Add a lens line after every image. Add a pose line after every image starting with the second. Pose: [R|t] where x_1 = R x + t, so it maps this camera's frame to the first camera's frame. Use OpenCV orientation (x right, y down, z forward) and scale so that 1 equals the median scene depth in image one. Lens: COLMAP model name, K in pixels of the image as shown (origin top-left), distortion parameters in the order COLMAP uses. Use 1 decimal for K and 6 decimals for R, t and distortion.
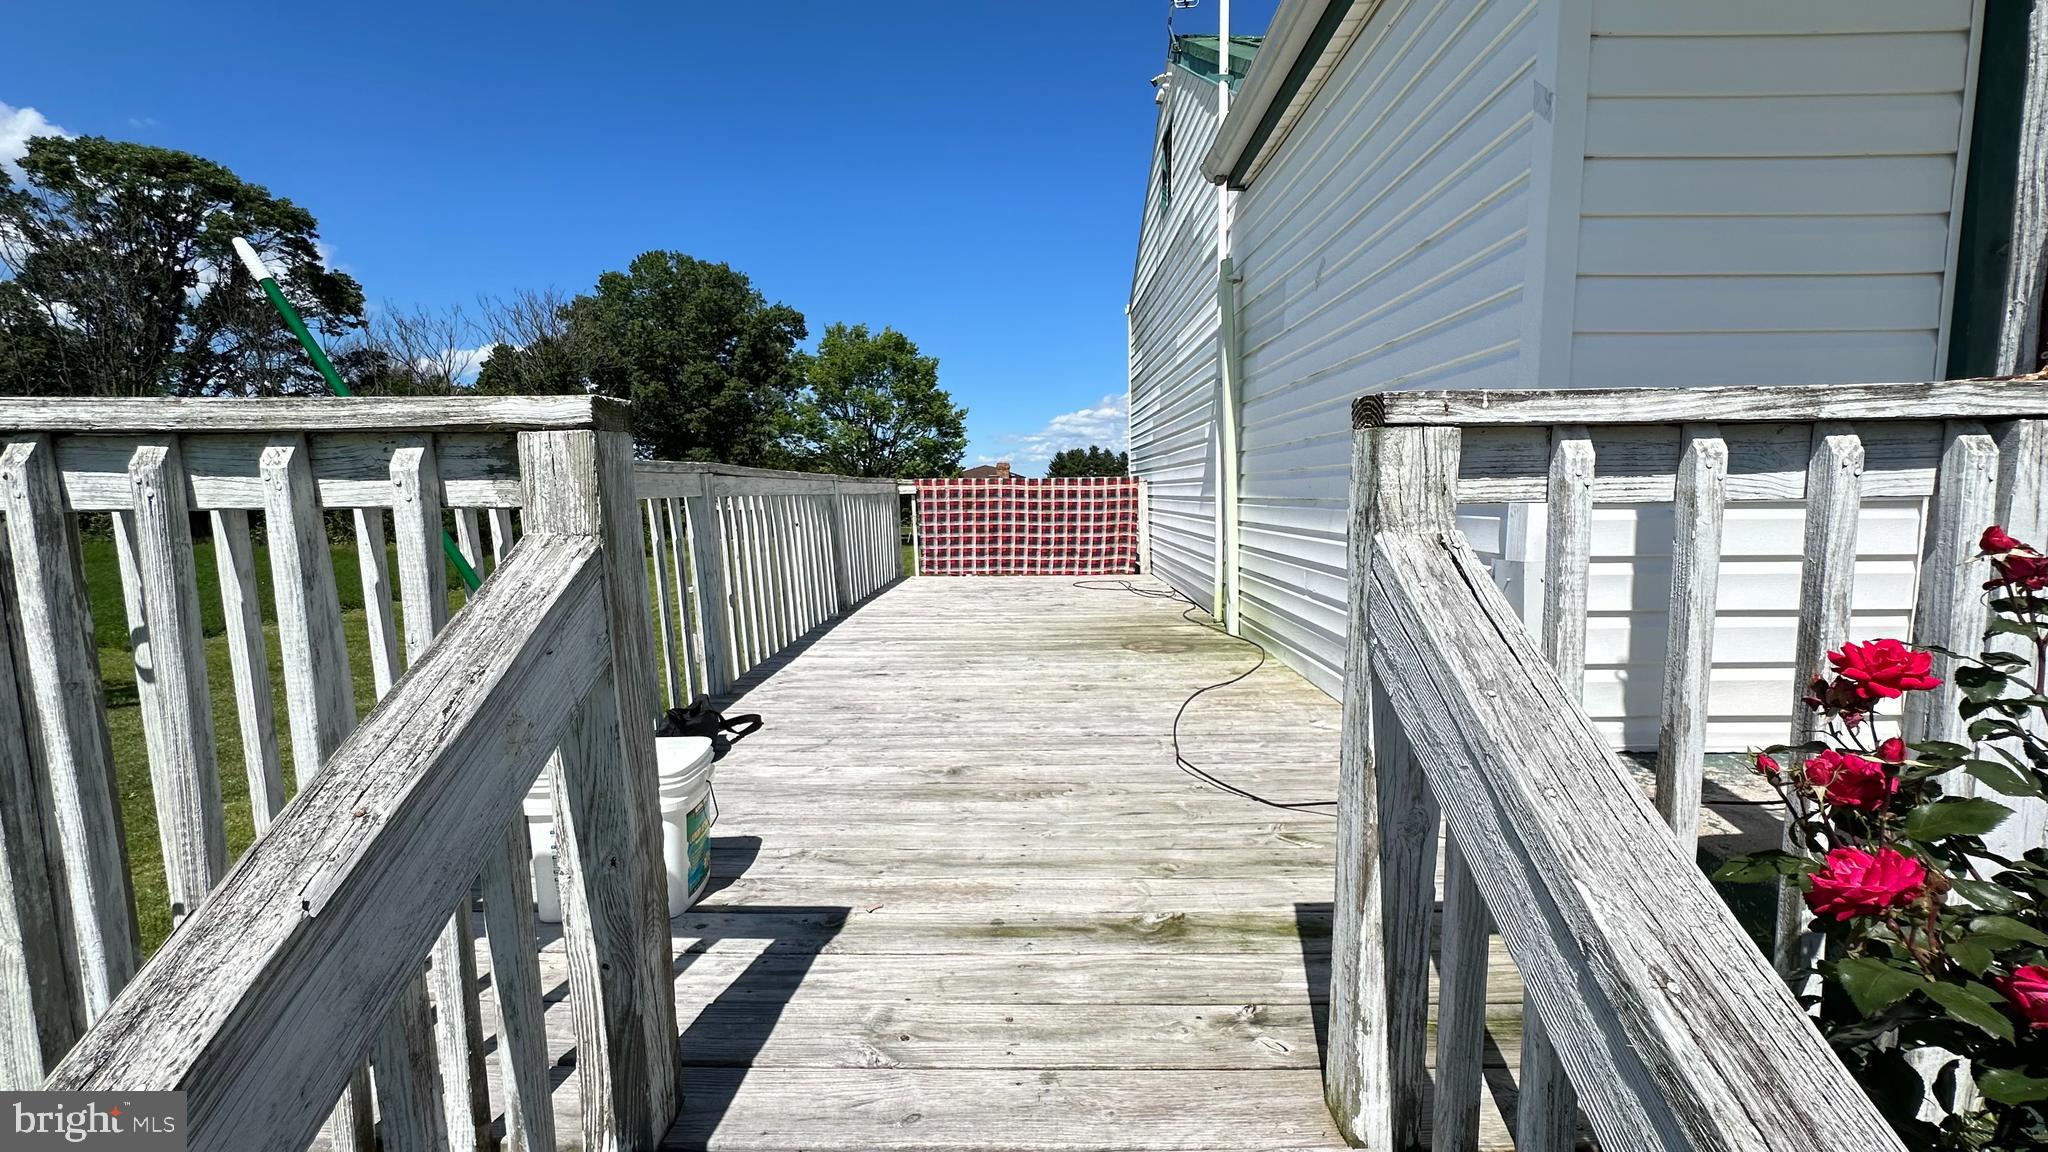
lens RADIAL K [[828.6, 0, 1021.7], [0, 828.6, 577.1], [0, 0, 1]] dist [-0.000835, 0.000348]
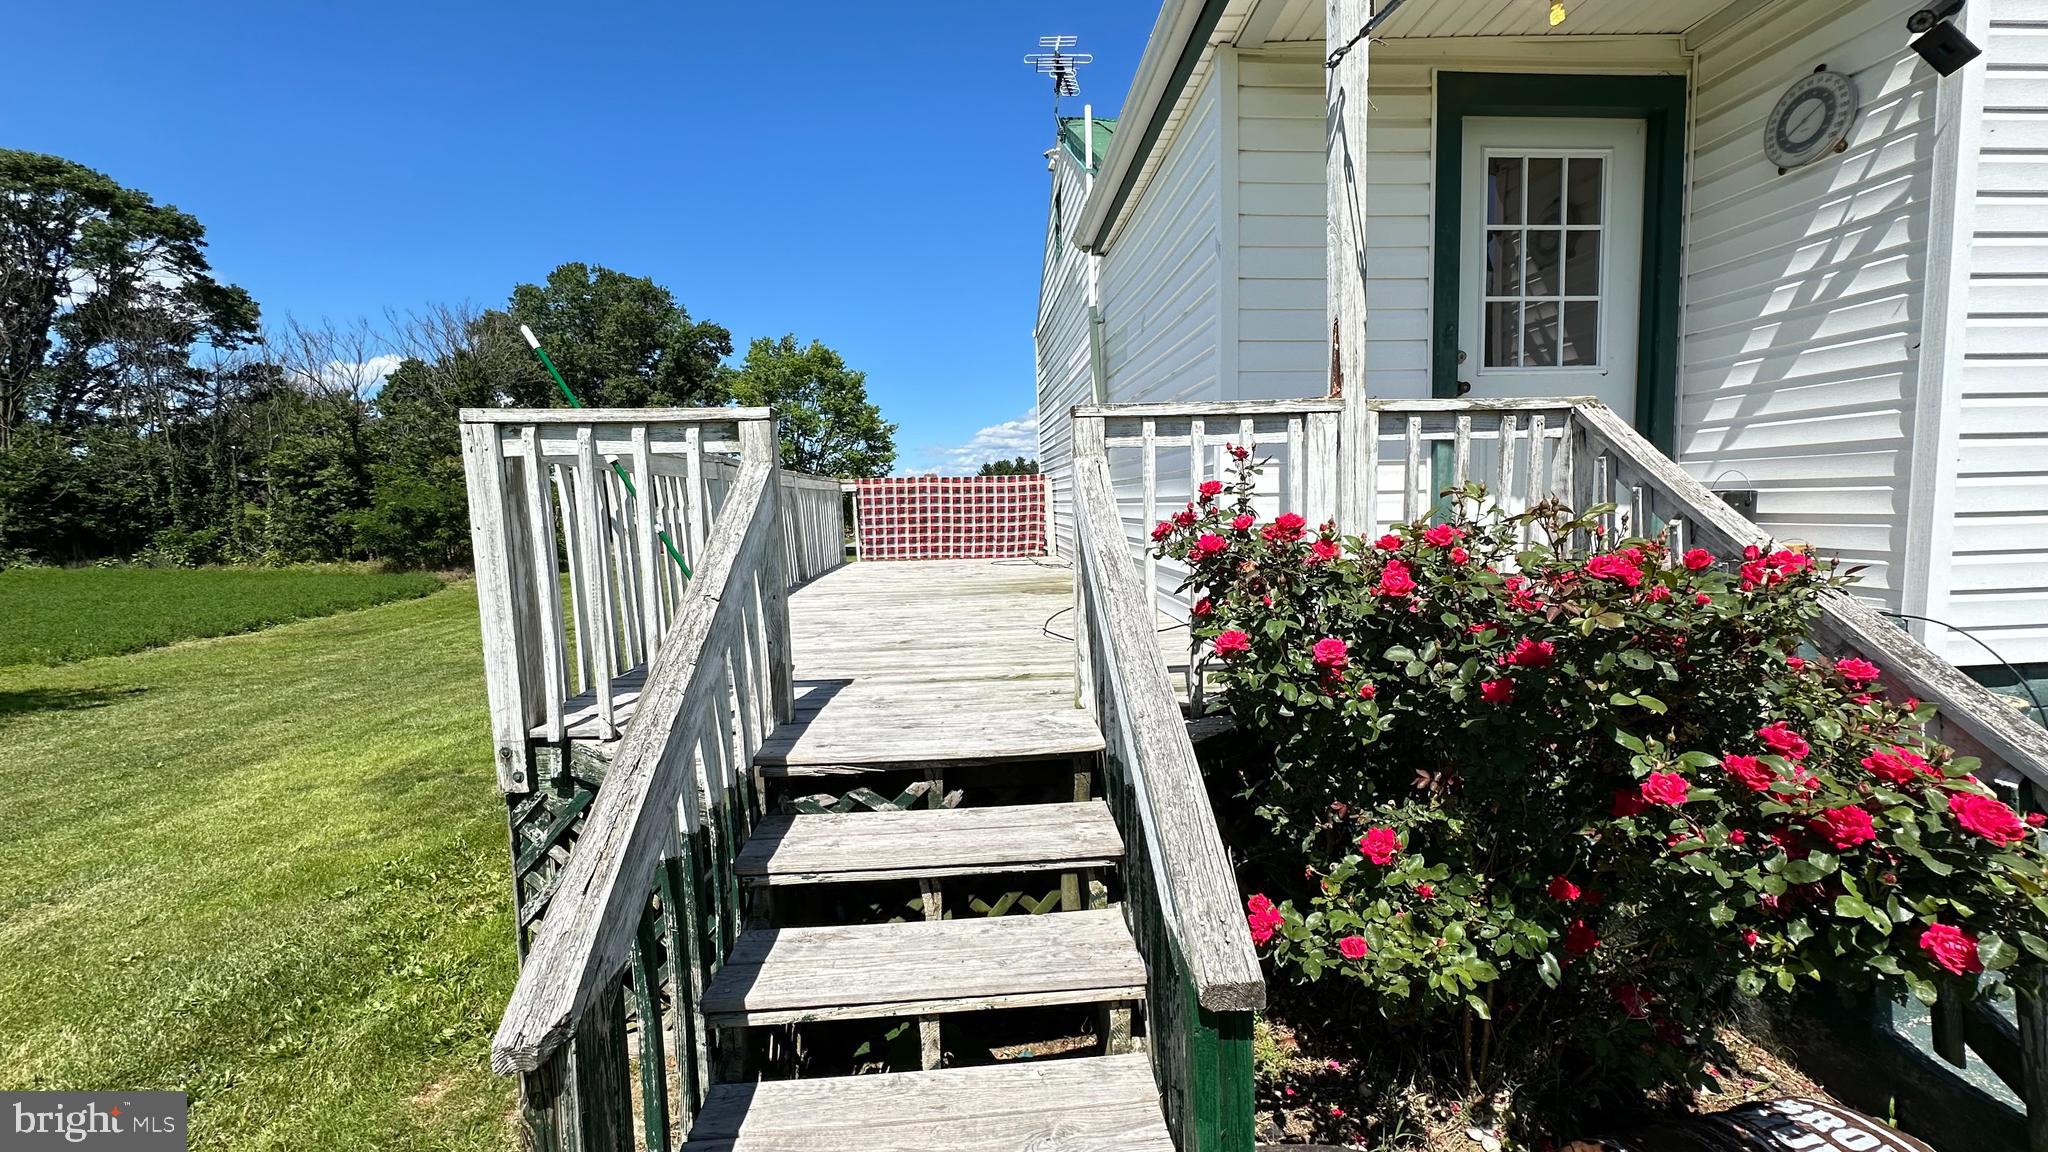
lens RADIAL K [[828.6, 0, 1021.7], [0, 828.6, 577.1], [0, 0, 1]] dist [-0.000835, 0.000348]
pose [[0.996166, -0.021968, 0.084683, 0.003652], [0.023164, 0.999645, -0.013174, 0.041577], [-0.084364, 0.015085, 0.996321, -0.186782]]
